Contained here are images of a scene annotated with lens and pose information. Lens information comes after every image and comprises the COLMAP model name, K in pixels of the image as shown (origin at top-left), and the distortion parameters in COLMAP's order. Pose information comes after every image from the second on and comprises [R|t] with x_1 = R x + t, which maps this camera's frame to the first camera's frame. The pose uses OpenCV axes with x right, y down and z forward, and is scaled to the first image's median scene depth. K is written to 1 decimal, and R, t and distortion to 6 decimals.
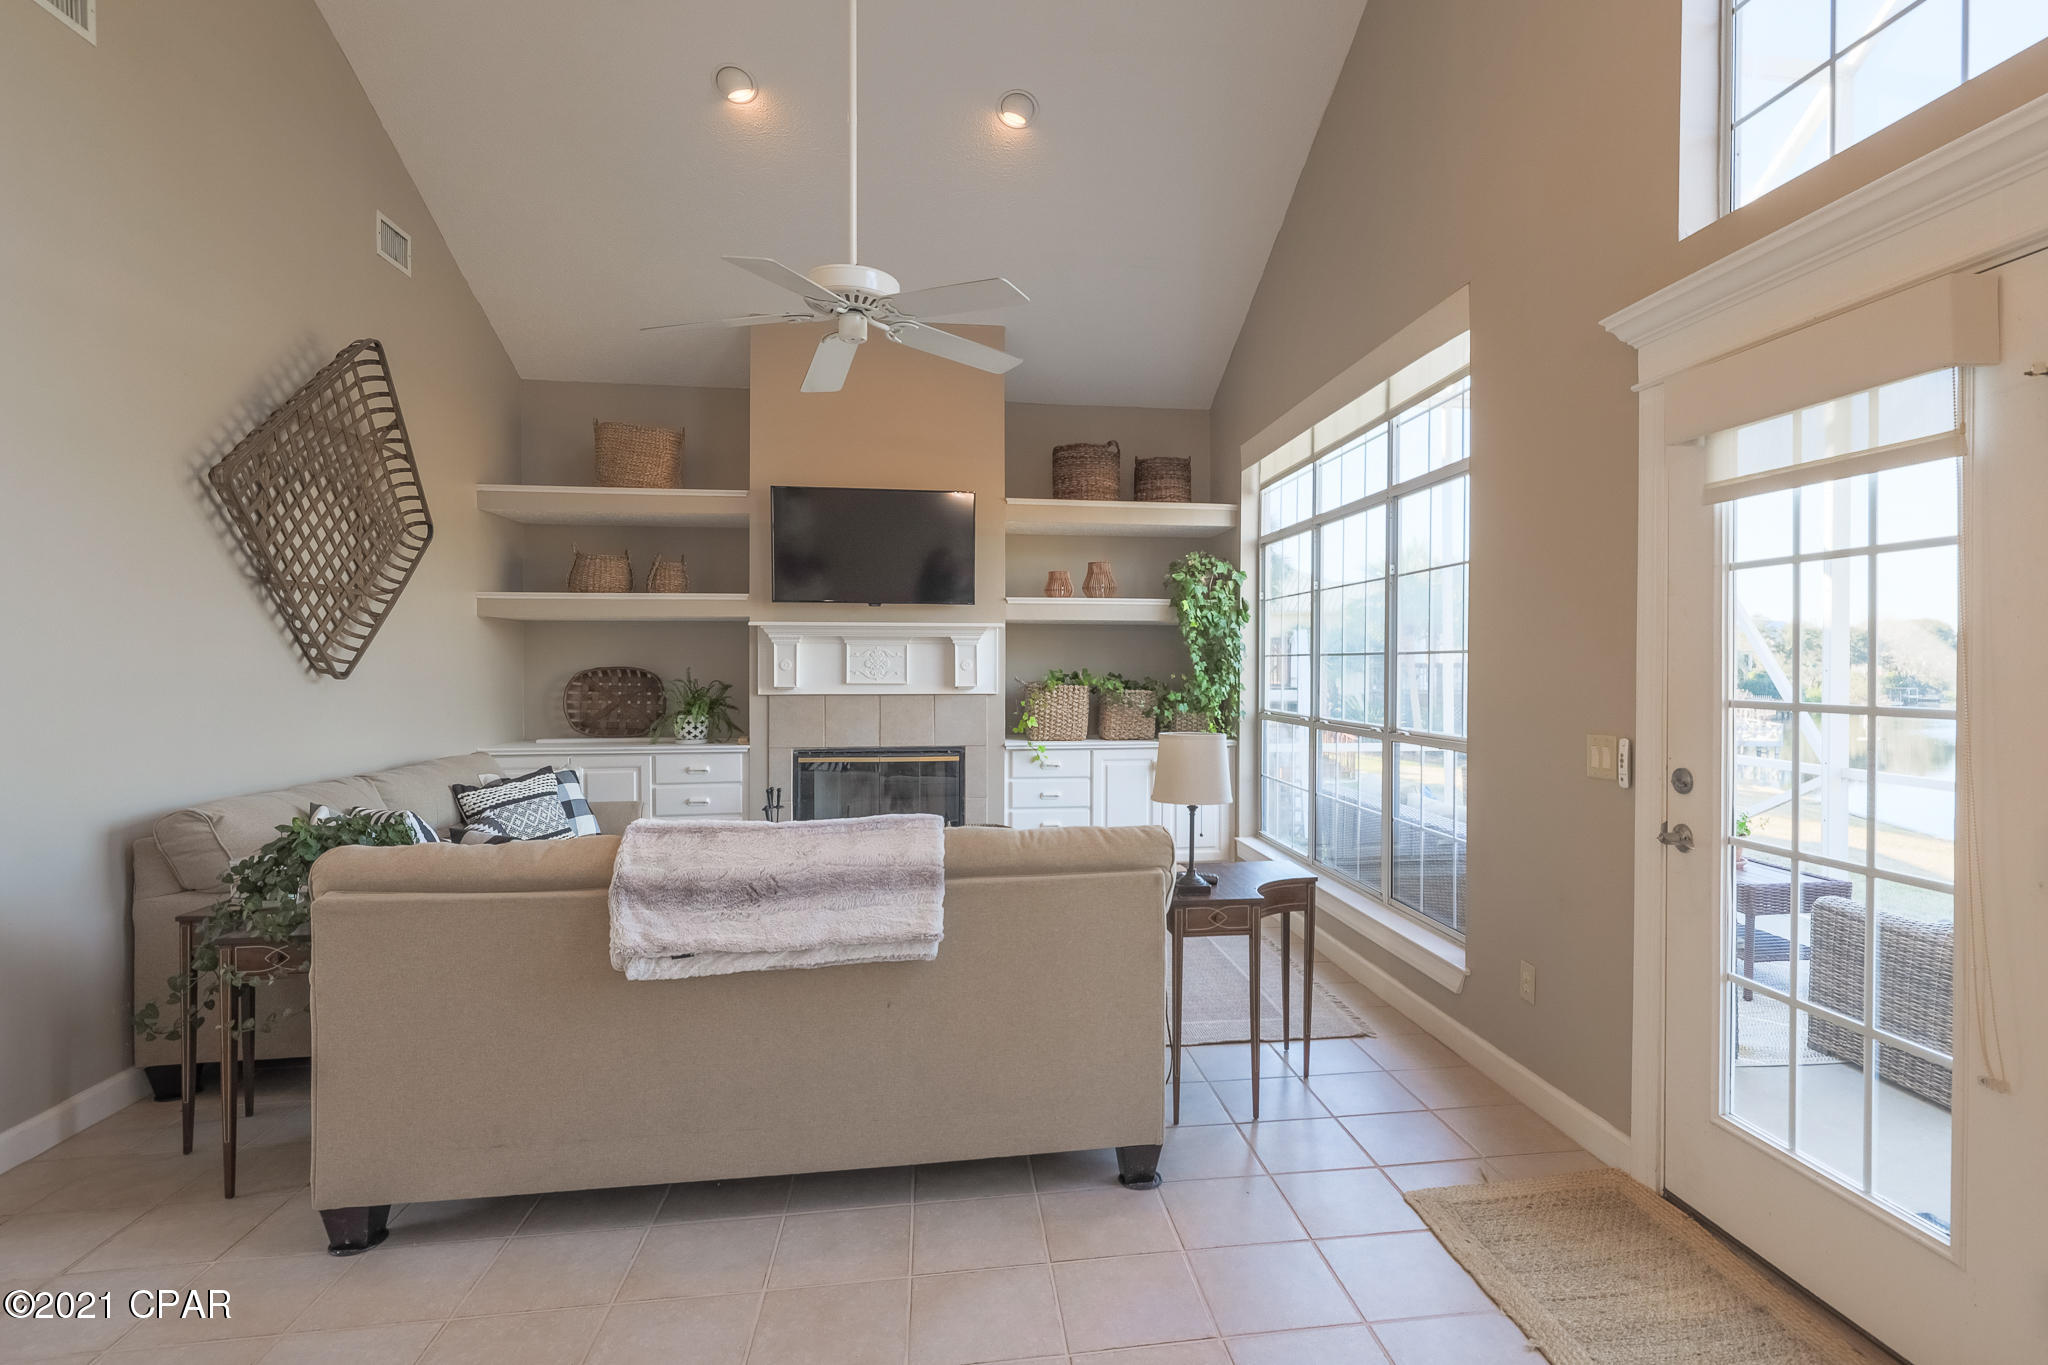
lens RADIAL K [[1003.6, 0, 1110.6], [0, 1003.6, 672.1], [0, 0, 1]] dist [0.000140, -0.000185]
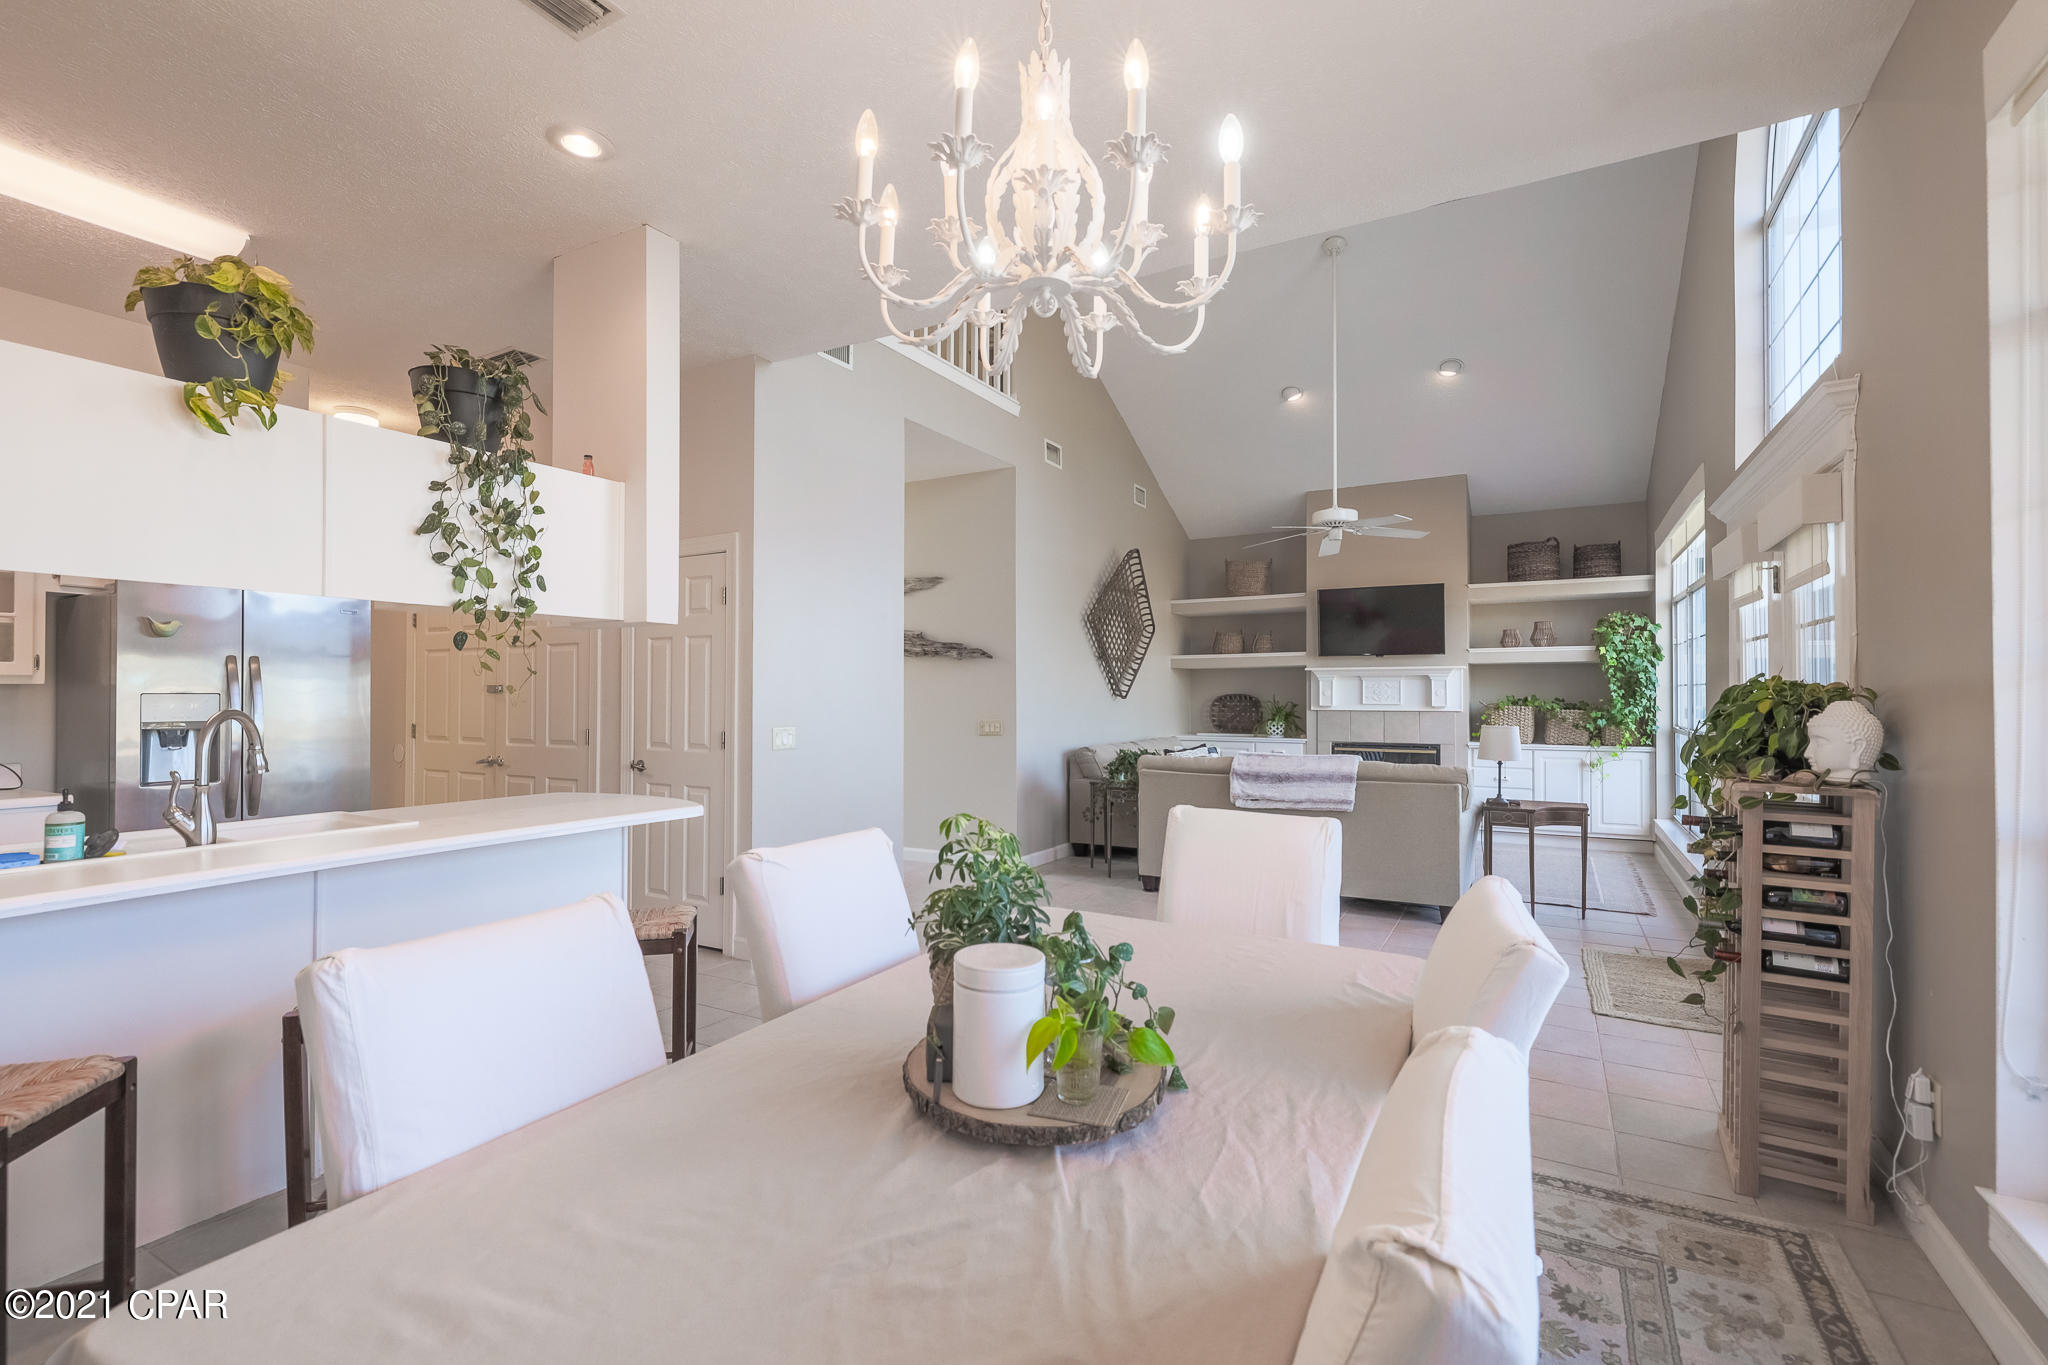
lens RADIAL K [[917.3, 0, 1023.6], [0, 917.3, 683.4], [0, 0, 1]] dist [0.000215, -0.000303]
pose [[0.769947, -0.007900, -0.638059, 0.270545], [-0.004470, 0.999832, -0.017773, 0.006988], [0.638092, 0.016537, 0.769783, -0.524083]]
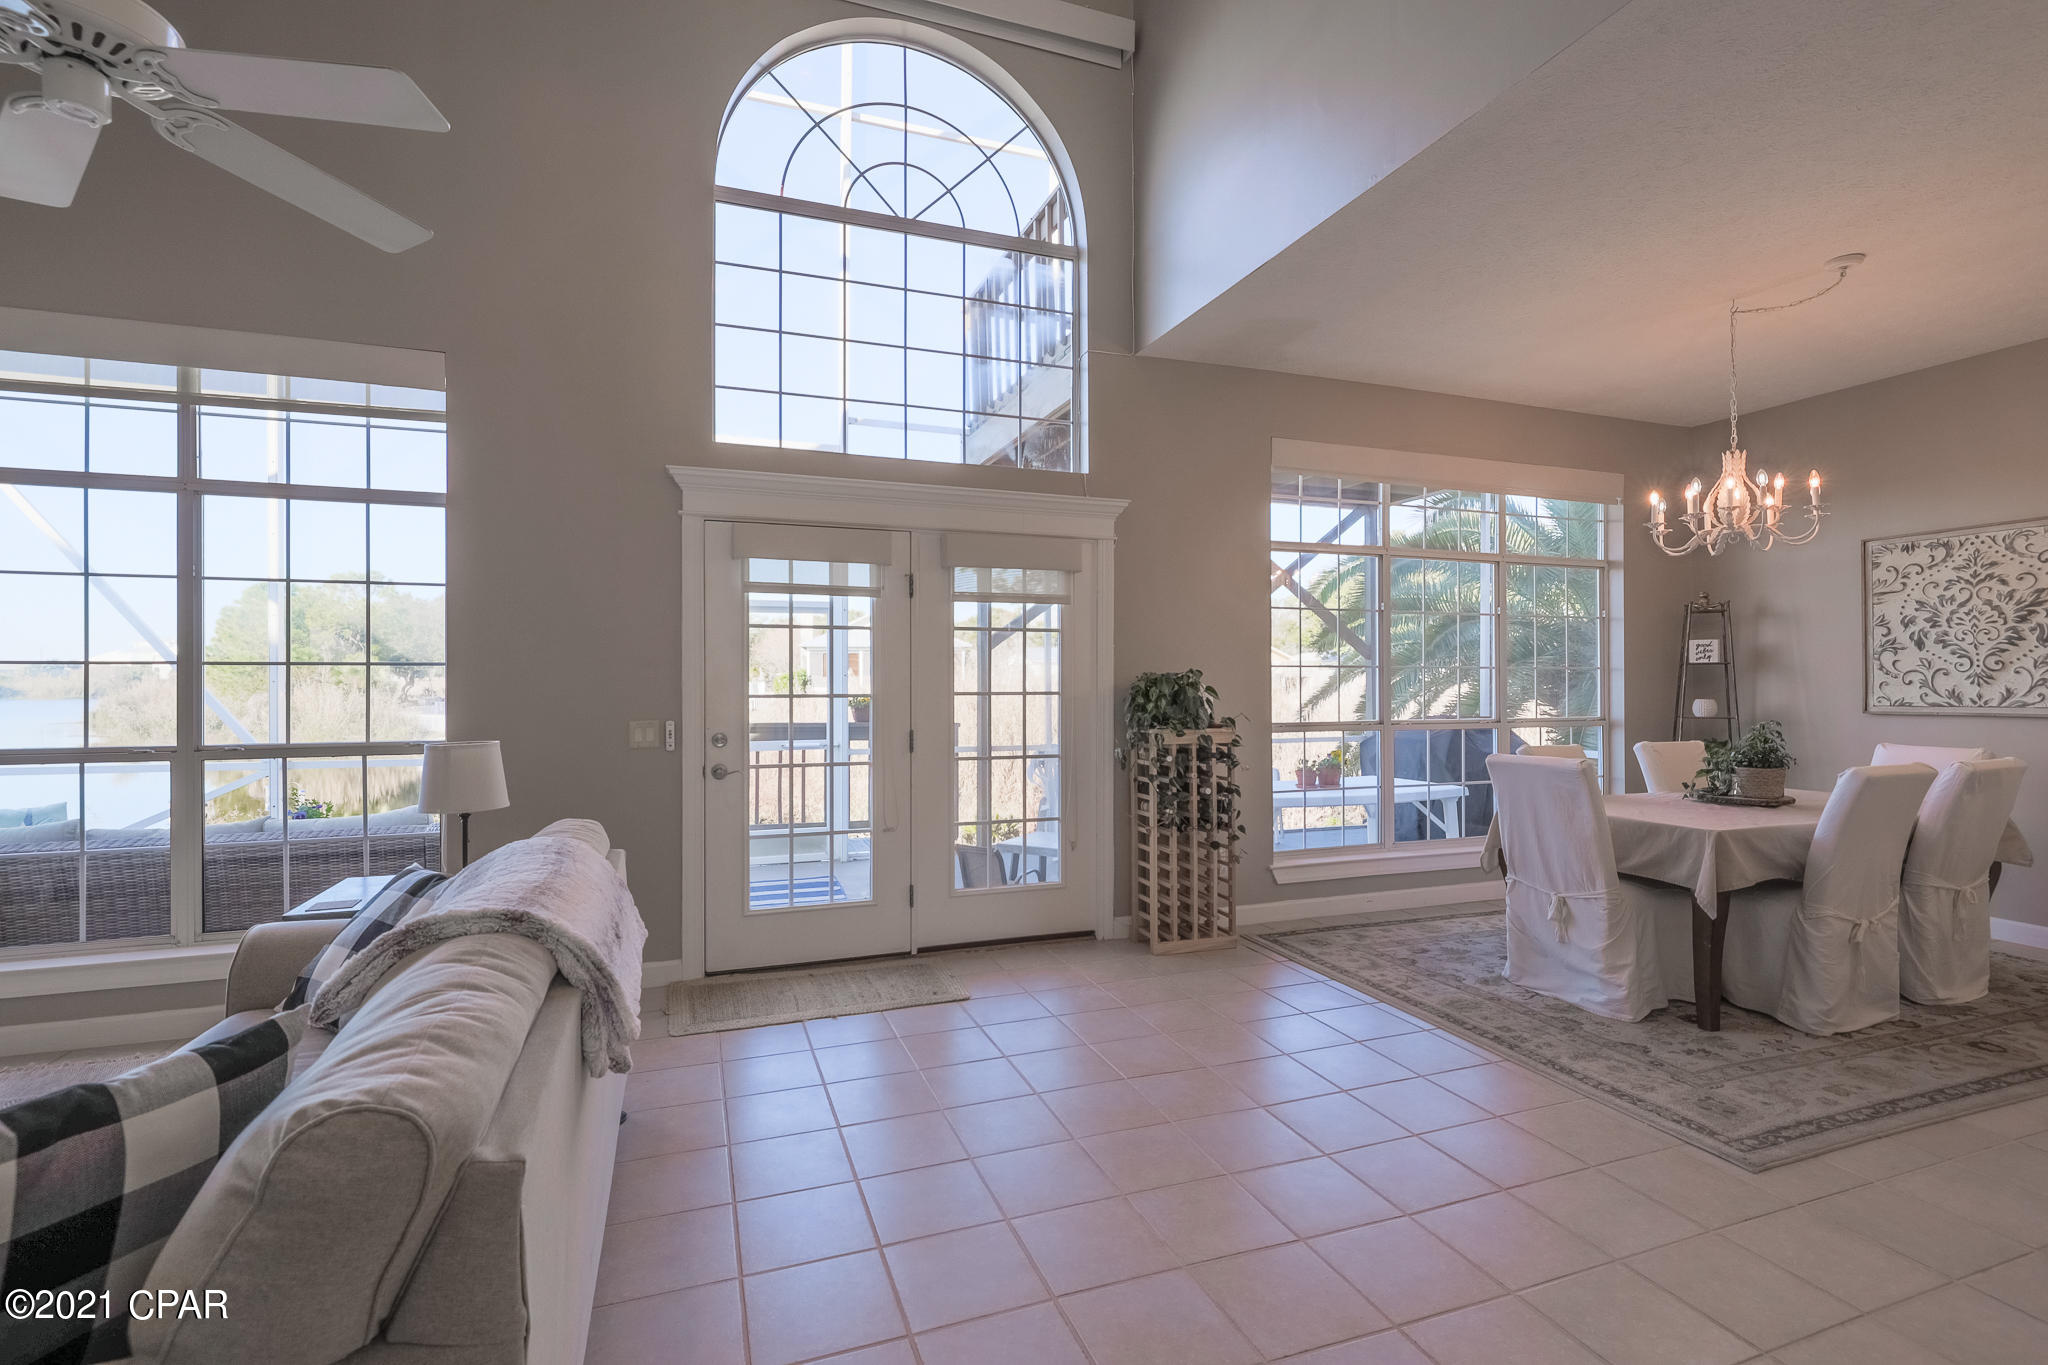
lens RADIAL K [[897.0, 0, 1017.2], [0, 897.0, 680.2], [0, 0, 1]] dist [0.001053, -0.000339]
pose [[-0.144639, -0.002490, 0.989481, -0.465562], [0.007610, 0.999964, 0.003629, -0.000669], [-0.989455, 0.008055, -0.144615, 0.291816]]
